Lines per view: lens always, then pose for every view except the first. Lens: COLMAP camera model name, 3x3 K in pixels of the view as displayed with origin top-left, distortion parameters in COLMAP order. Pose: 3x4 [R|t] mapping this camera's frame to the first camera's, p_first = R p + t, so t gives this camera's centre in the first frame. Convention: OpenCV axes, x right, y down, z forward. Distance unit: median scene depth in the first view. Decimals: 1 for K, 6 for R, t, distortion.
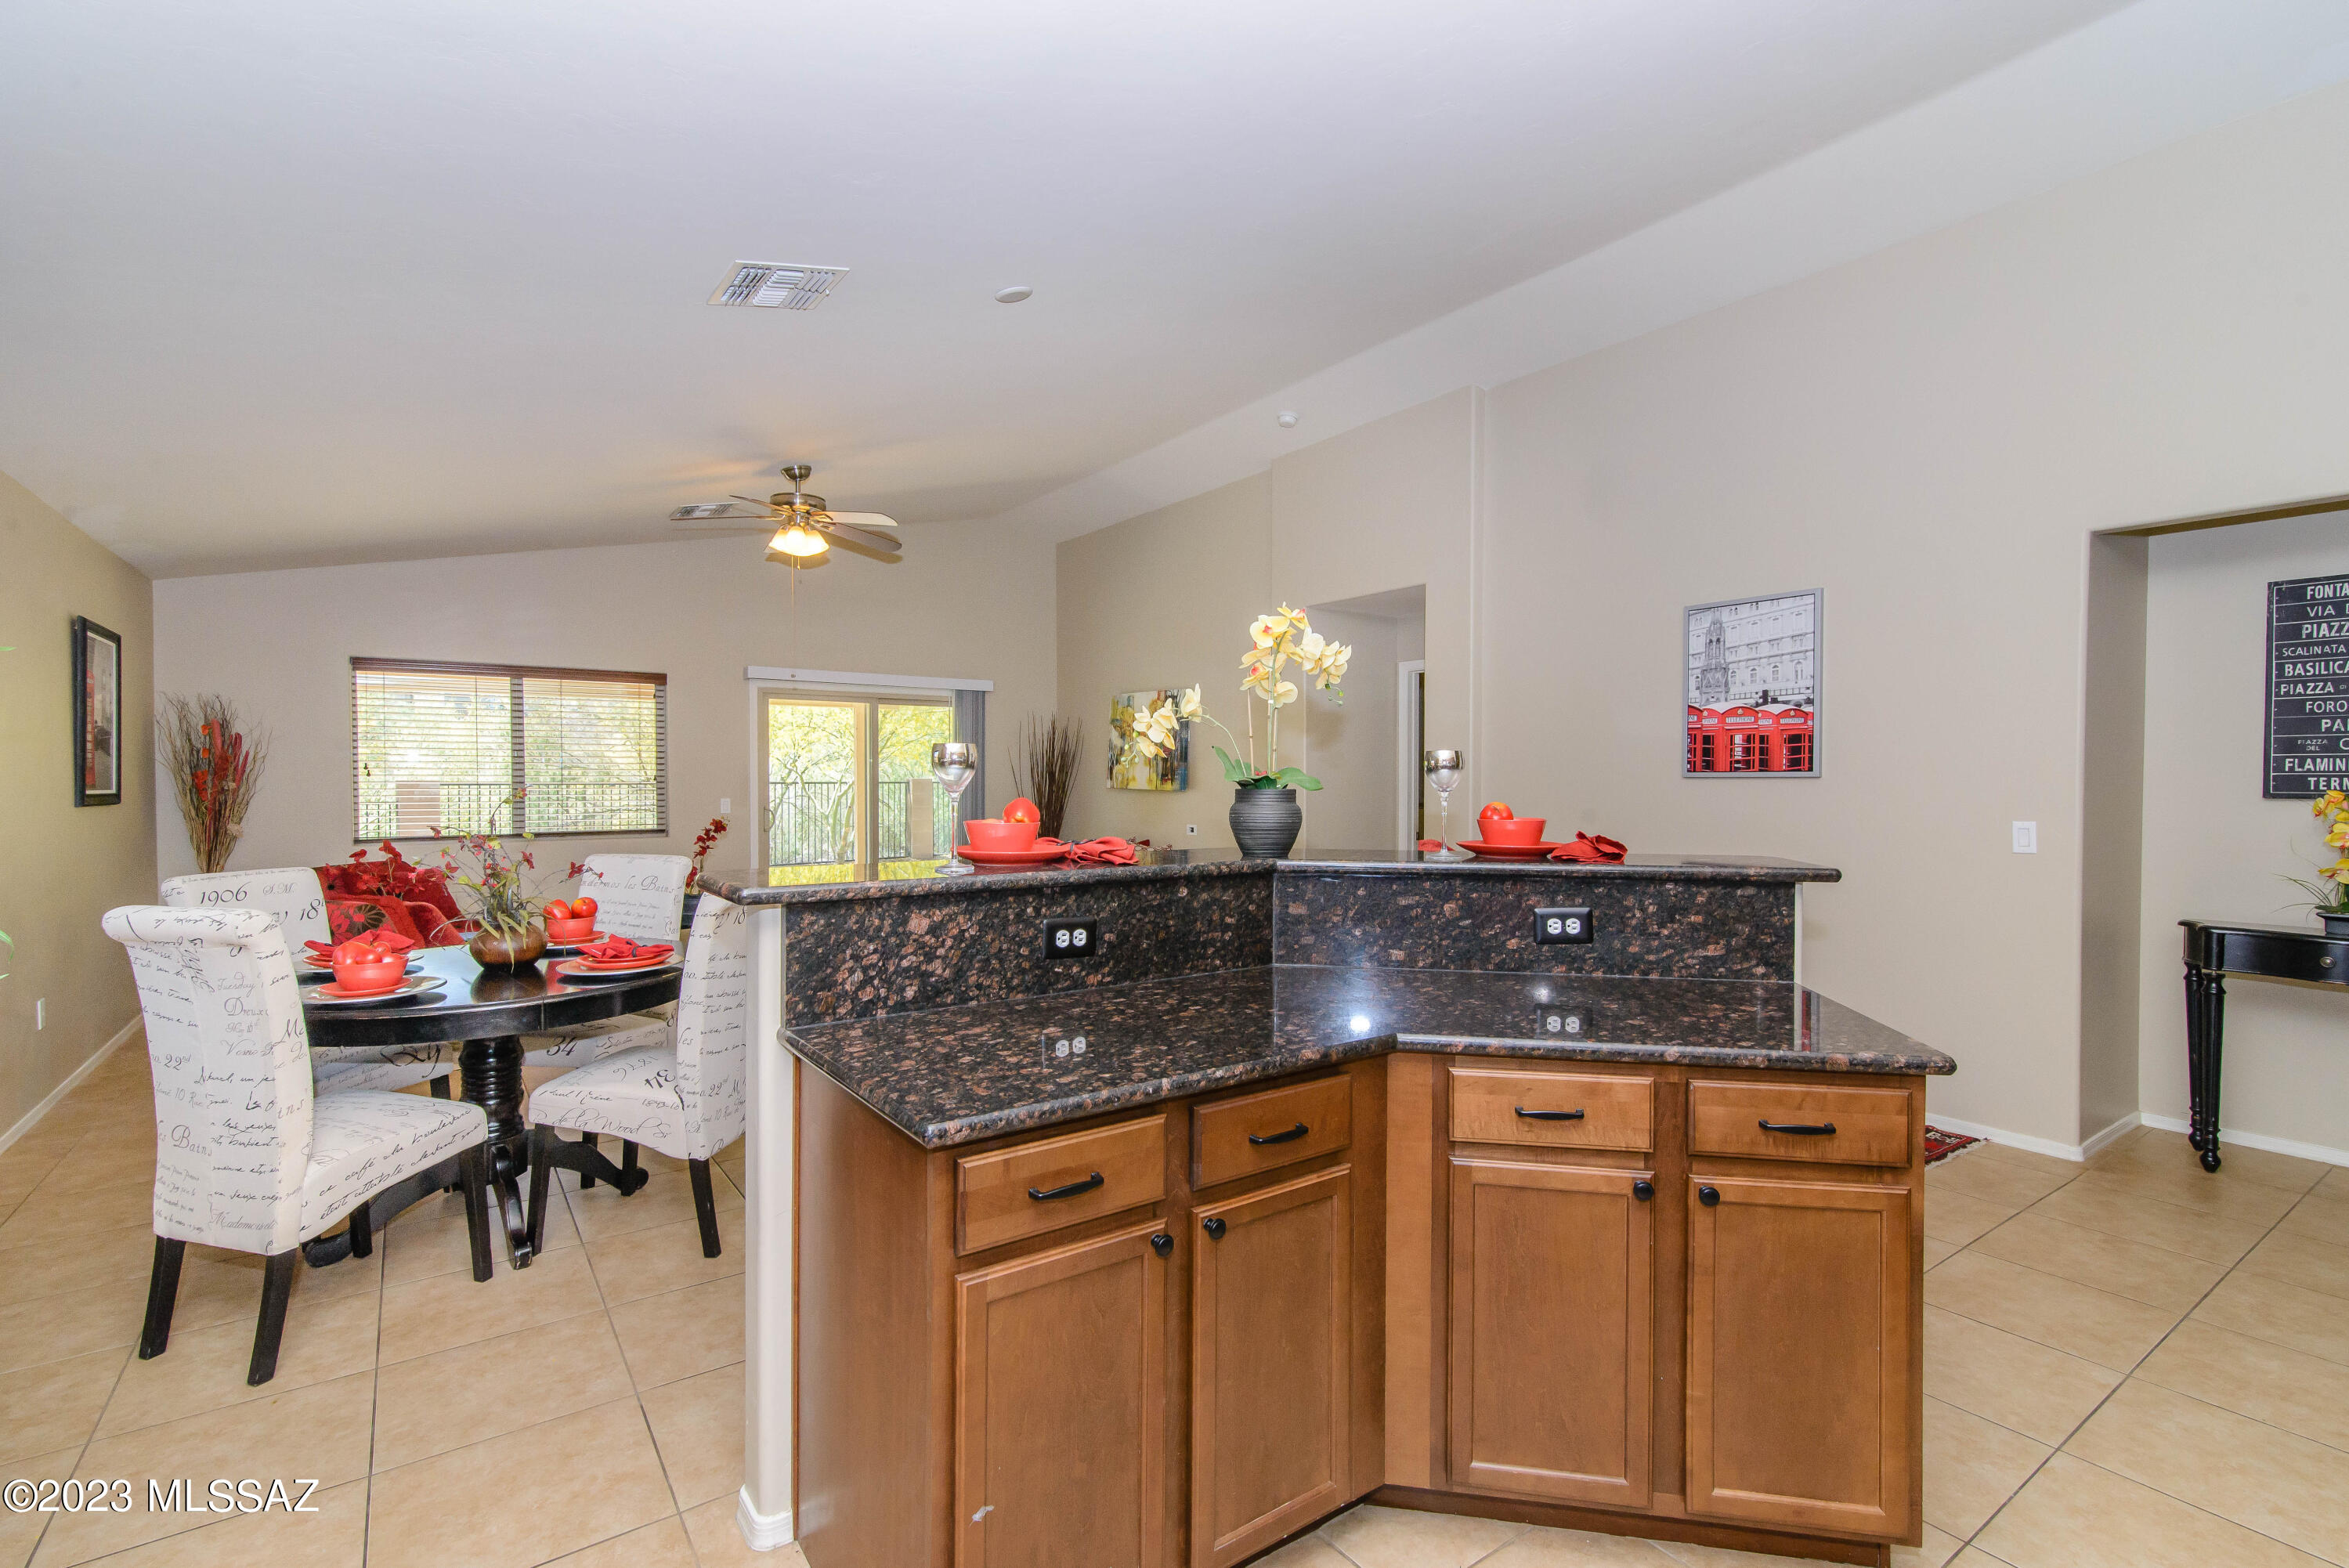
lens RADIAL K [[1077.1, 0, 1184.4], [0, 1077.1, 783.7], [0, 0, 1]] dist [0.019145, -0.001842]
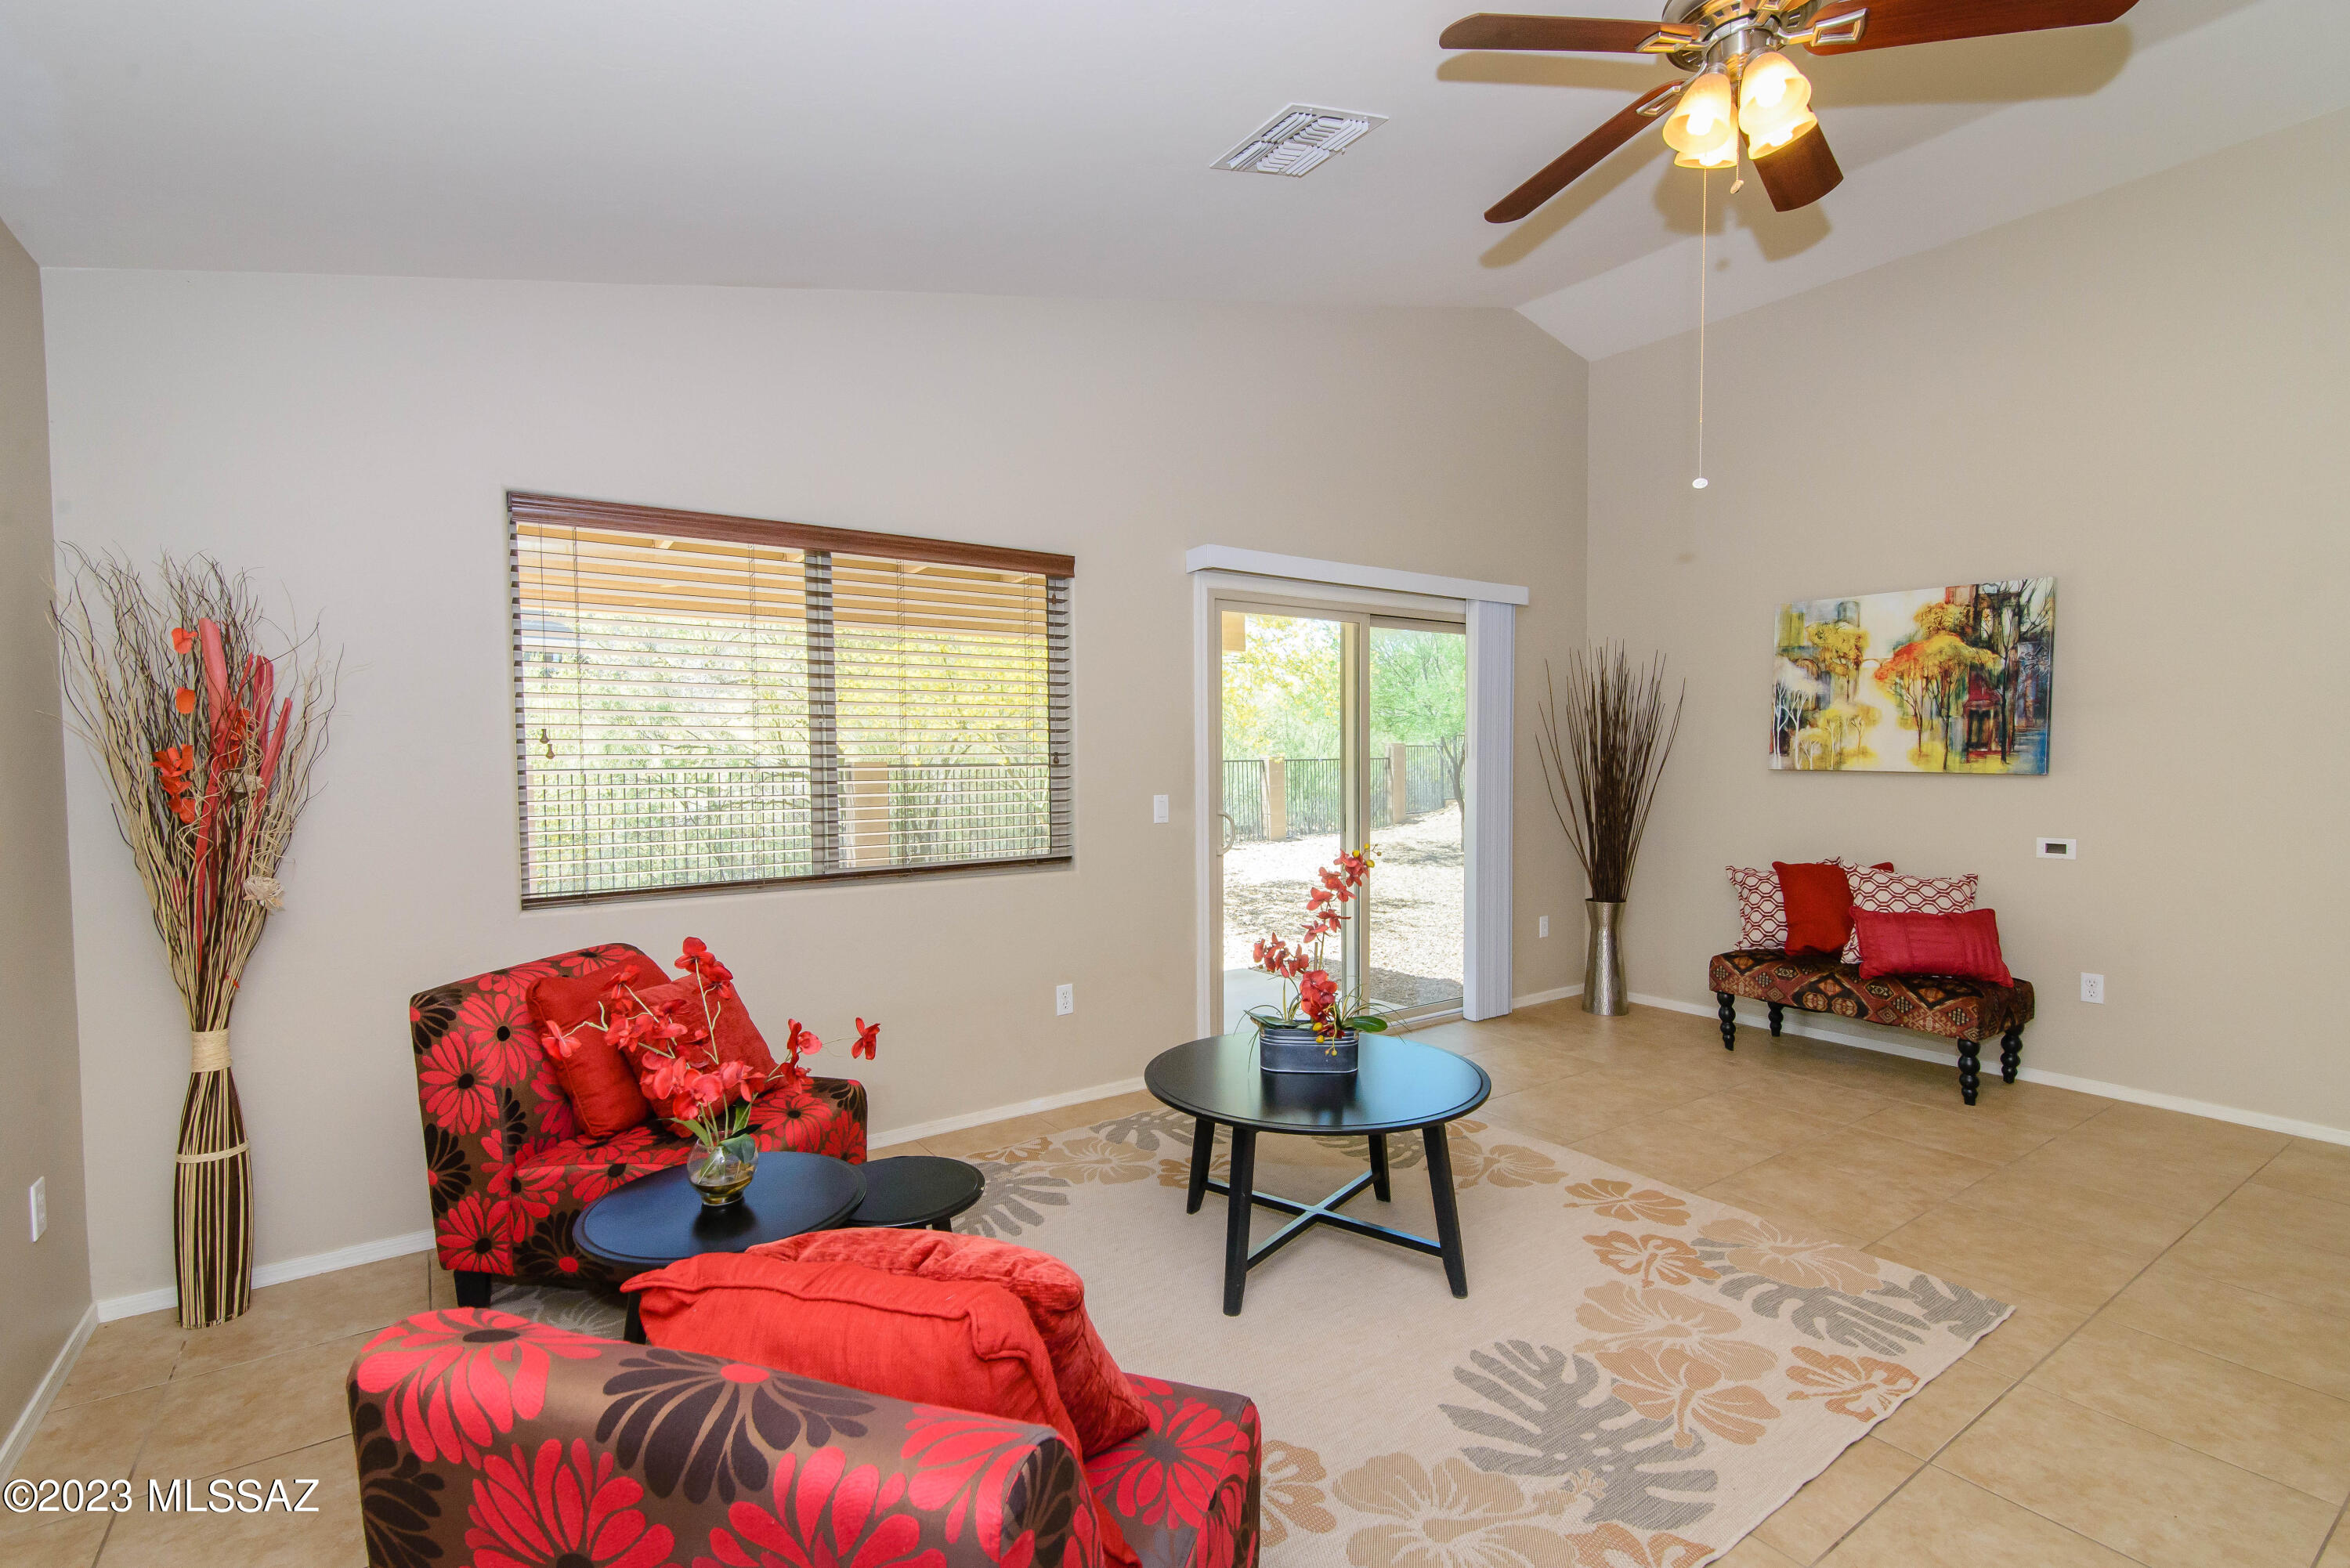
lens RADIAL K [[1077.5, 0, 1168.7], [0, 1077.5, 782.4], [0, 0, 1]] dist [0.019145, -0.001842]
pose [[0.999964, -0.008259, 0.001864, -0.495413], [0.008220, 0.999768, 0.019924, -0.003724], [-0.002028, -0.019908, 0.999800, 0.551813]]
